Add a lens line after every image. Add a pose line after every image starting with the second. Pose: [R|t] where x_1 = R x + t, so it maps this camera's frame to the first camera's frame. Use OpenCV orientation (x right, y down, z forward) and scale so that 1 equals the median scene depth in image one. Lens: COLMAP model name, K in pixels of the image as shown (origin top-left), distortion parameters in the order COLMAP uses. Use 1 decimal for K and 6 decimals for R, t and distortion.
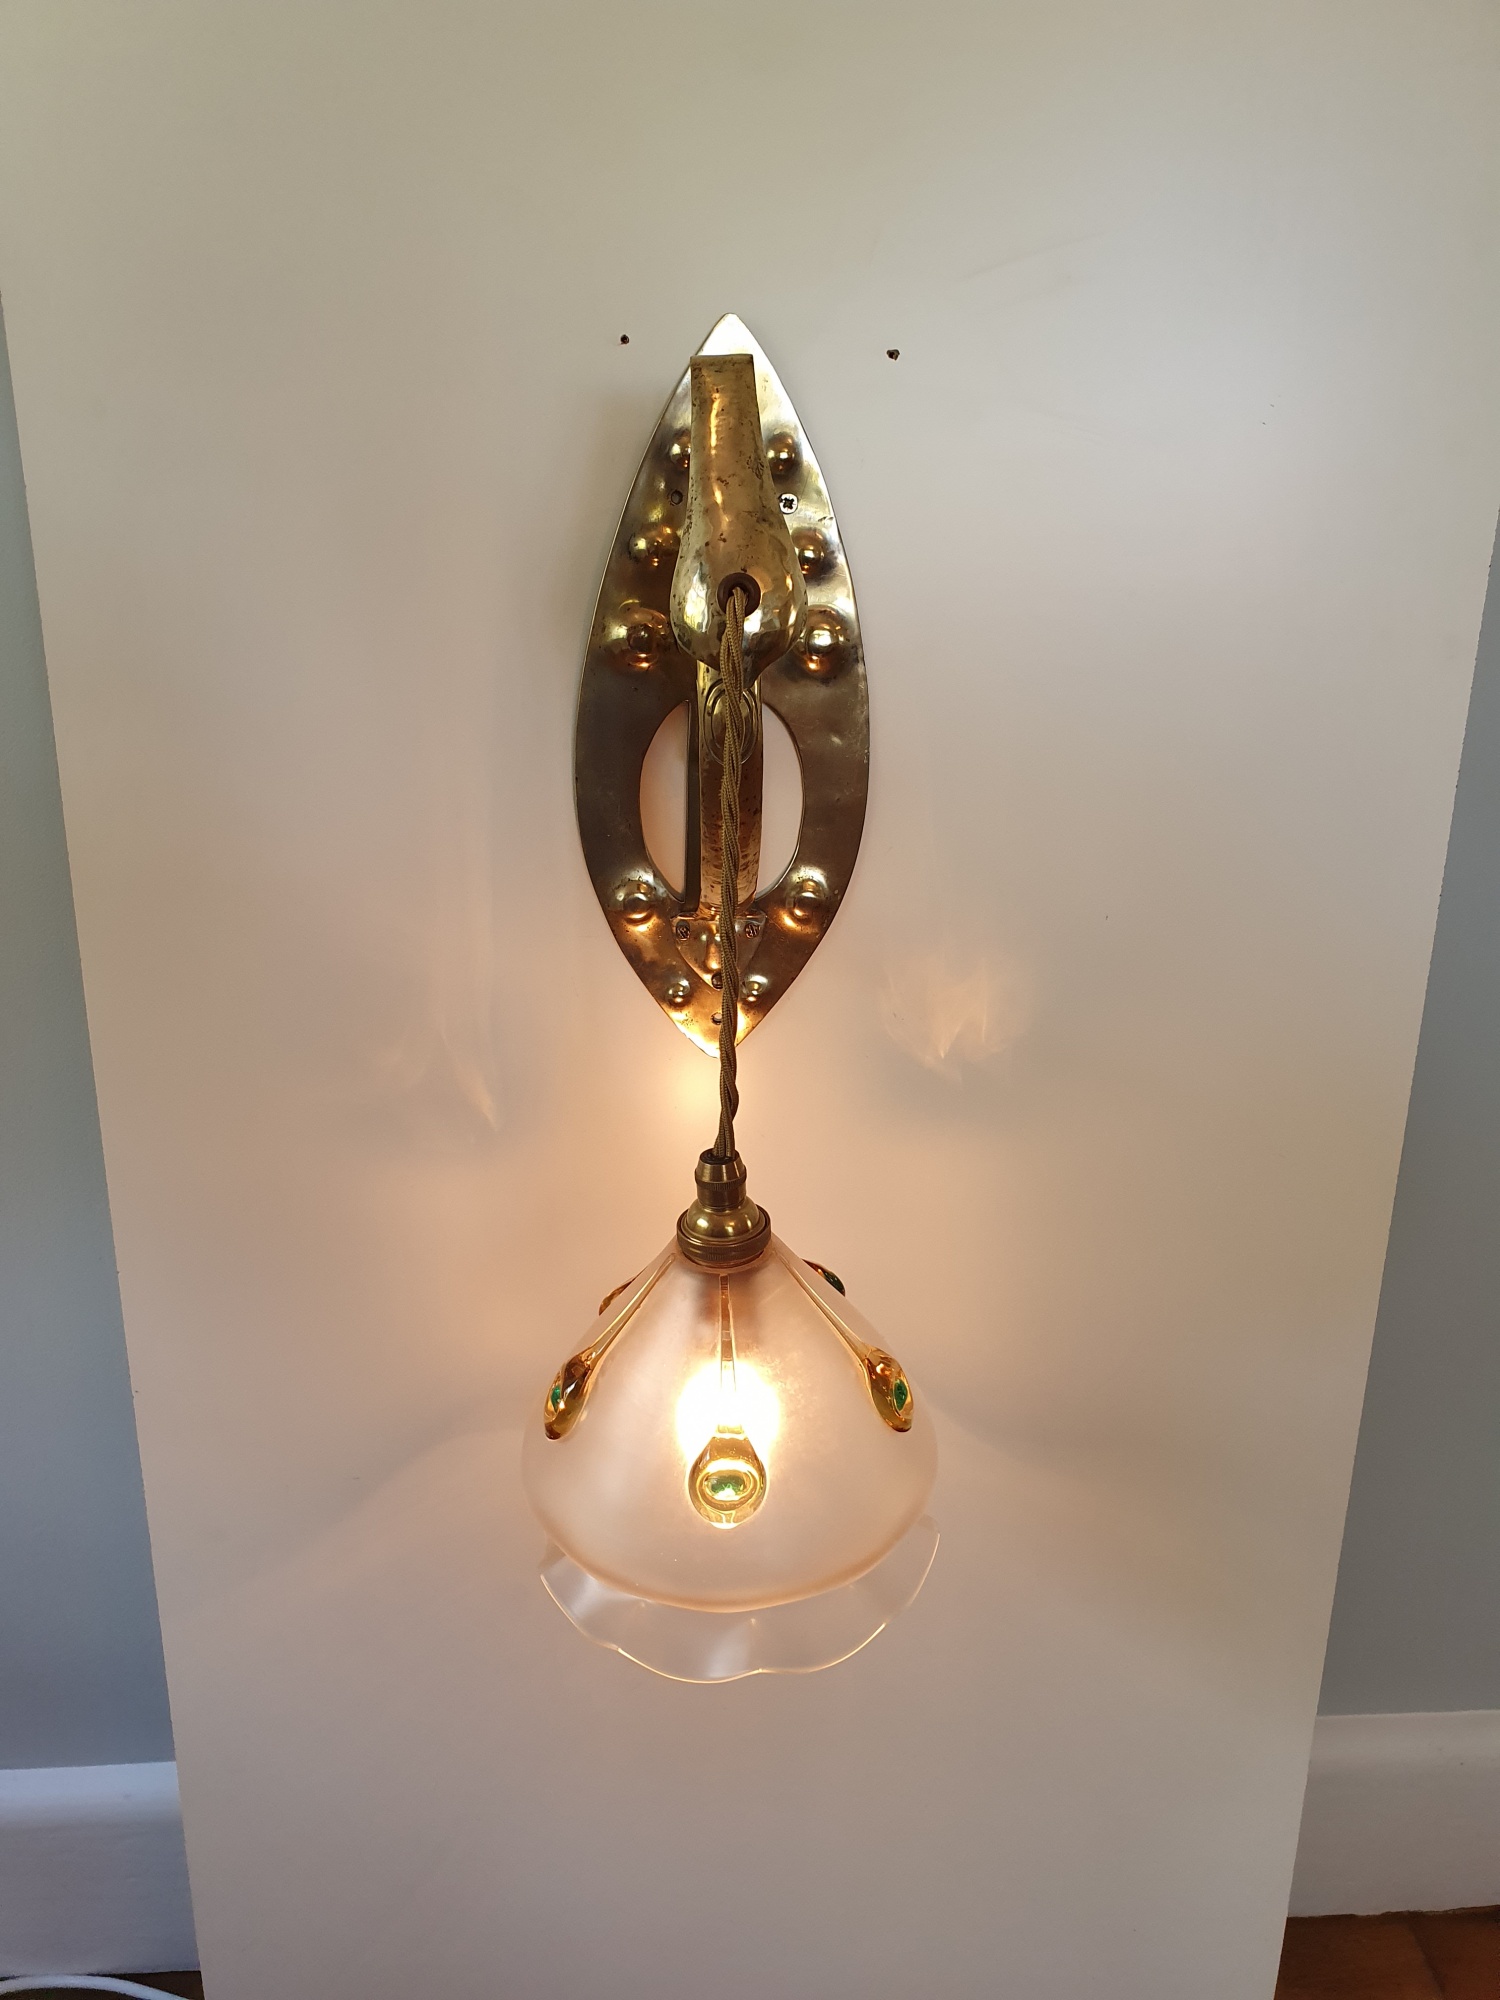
lens RADIAL K [[1609.0, 0, 735.8], [0, 1609.0, 990.3], [0, 0, 1]] dist [0.048474, -0.020719]
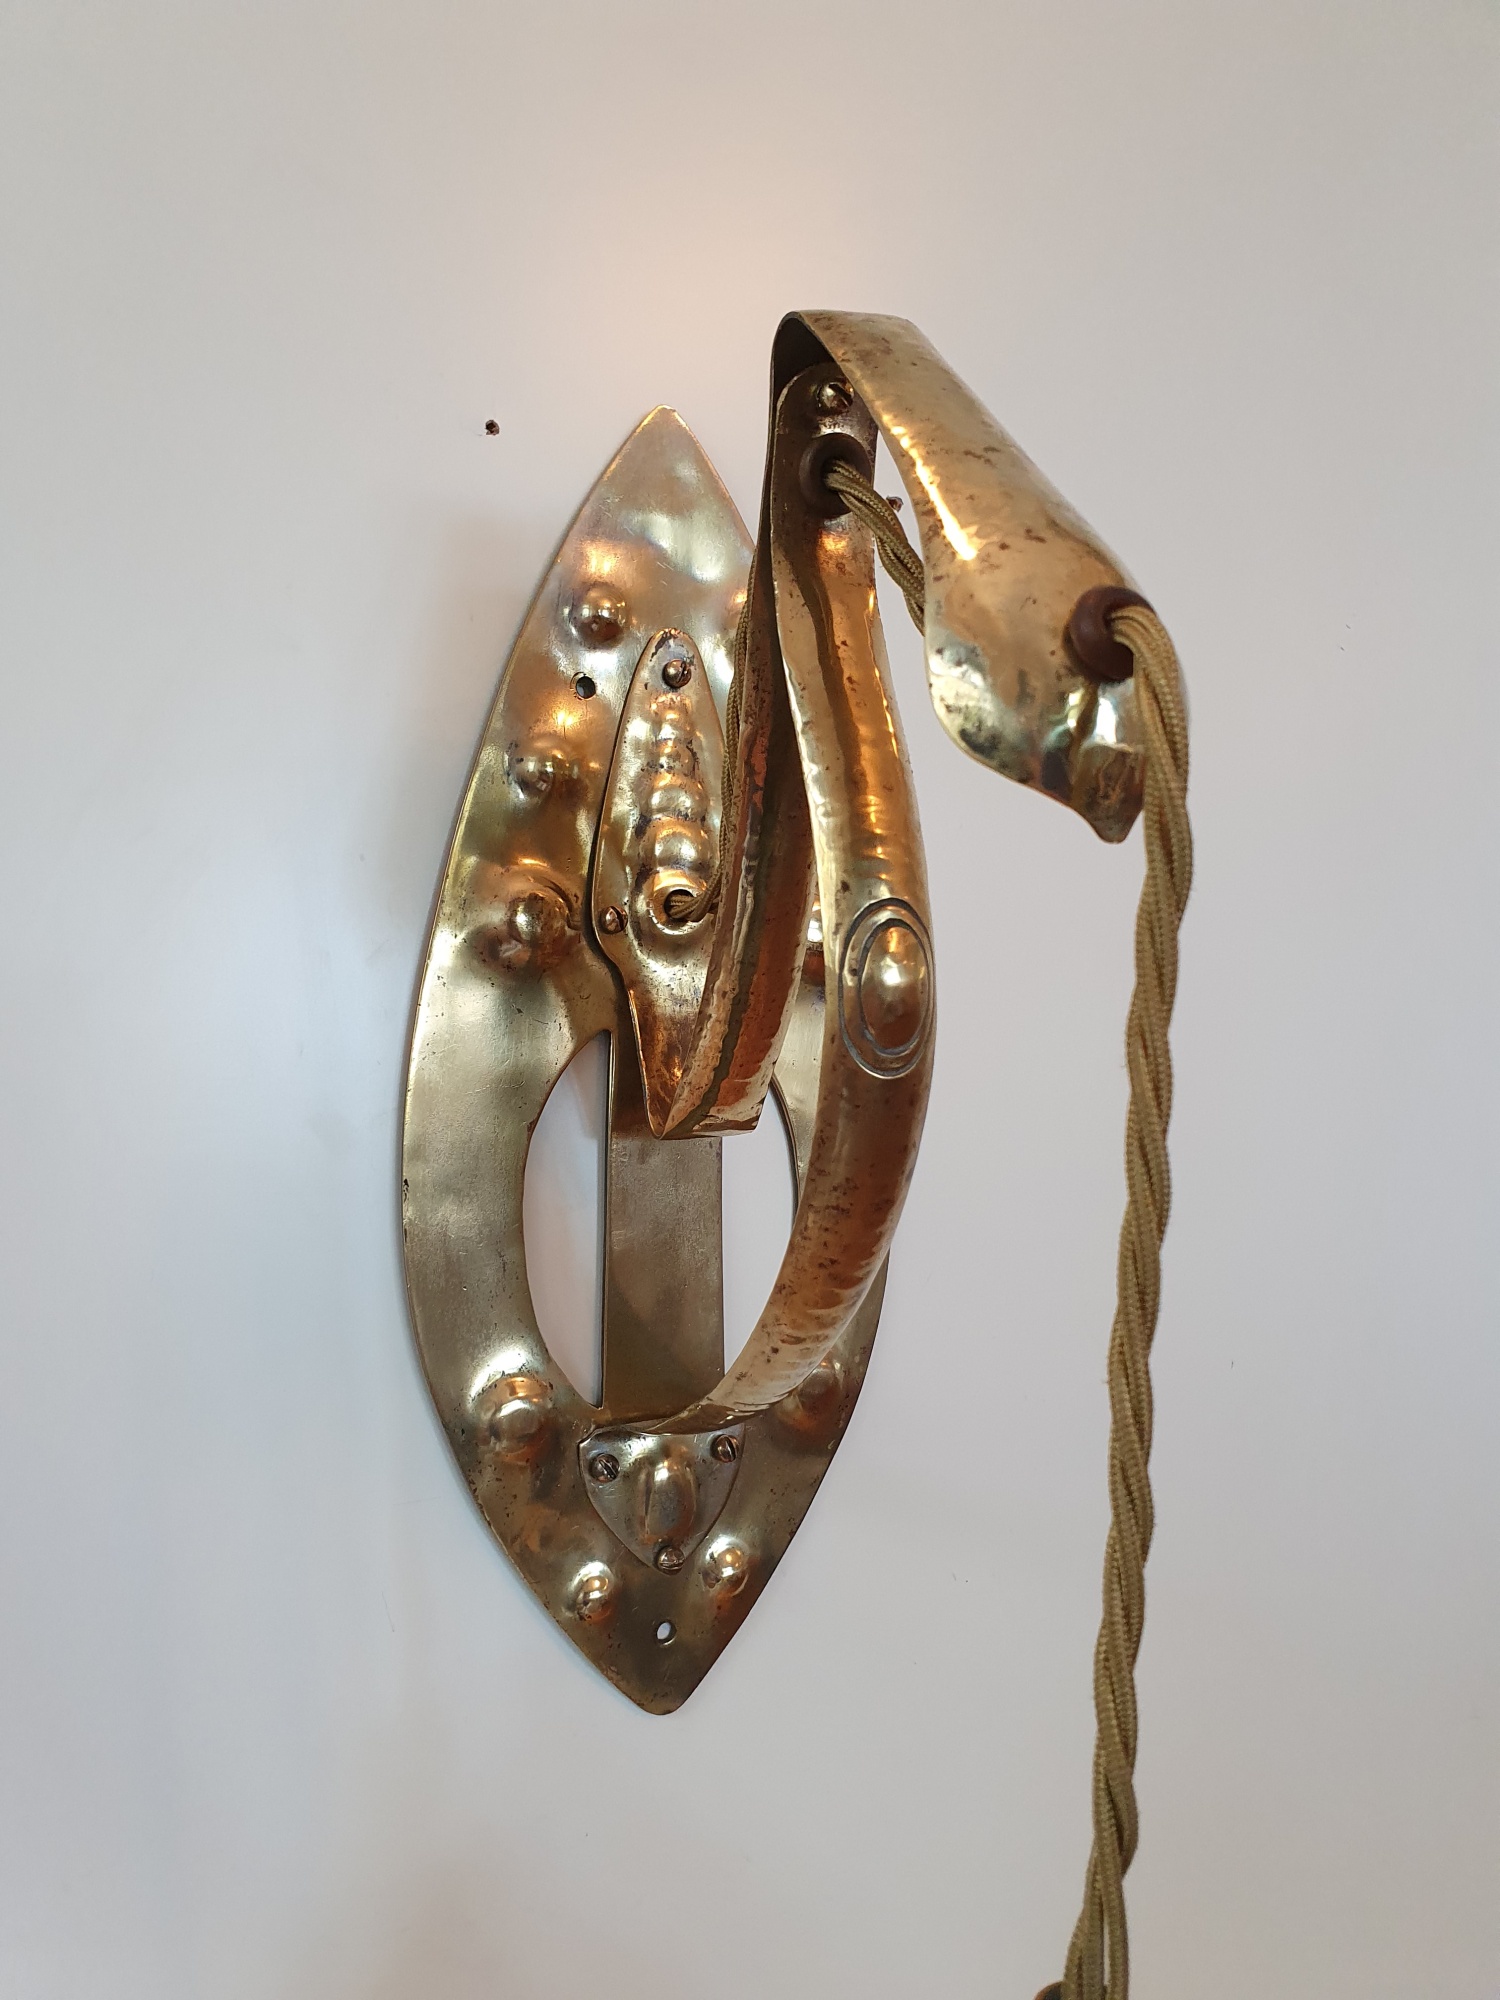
lens RADIAL K [[1609.0, 0, 717.5], [0, 1609.0, 991.2], [0, 0, 1]] dist [0.048474, -0.020719]
pose [[0.939050, -0.013851, 0.343502, -0.194081], [0.124920, 0.944636, -0.303409, -0.019486], [-0.320282, 0.327827, 0.888791, 0.512692]]
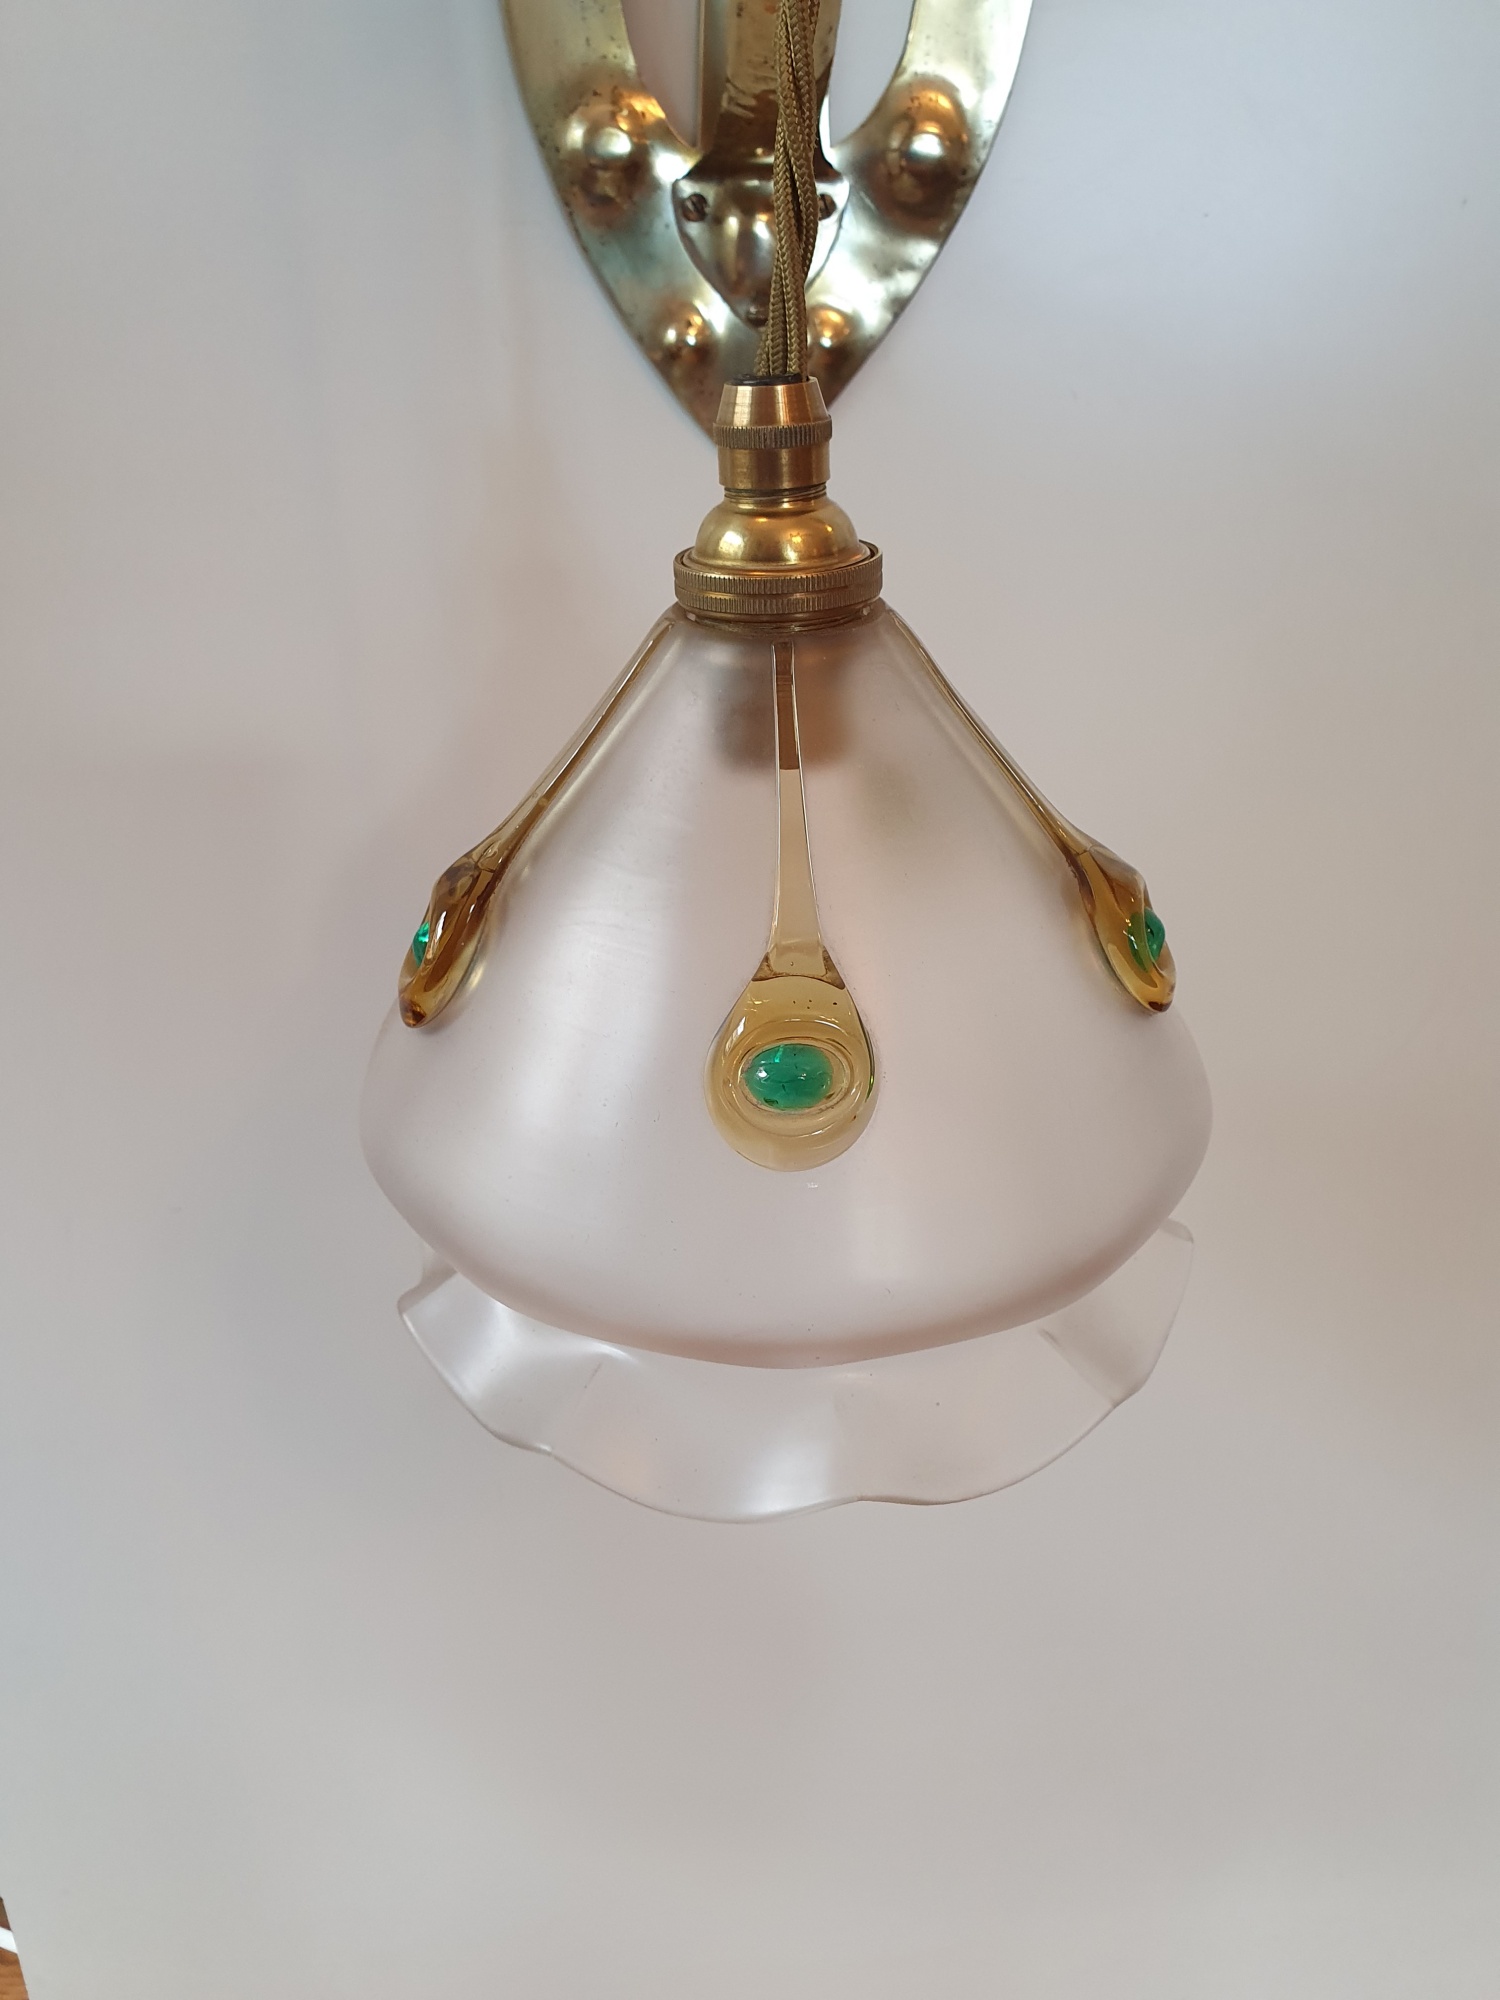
lens RADIAL K [[1609.0, 0, 719.2], [0, 1609.0, 1015.3], [0, 0, 1]] dist [0.048474, -0.020719]
pose [[0.999695, 0.008256, -0.023283, -0.010838], [-0.006334, 0.996658, 0.081441, 0.208477], [0.023877, -0.081269, 0.996406, 0.468336]]
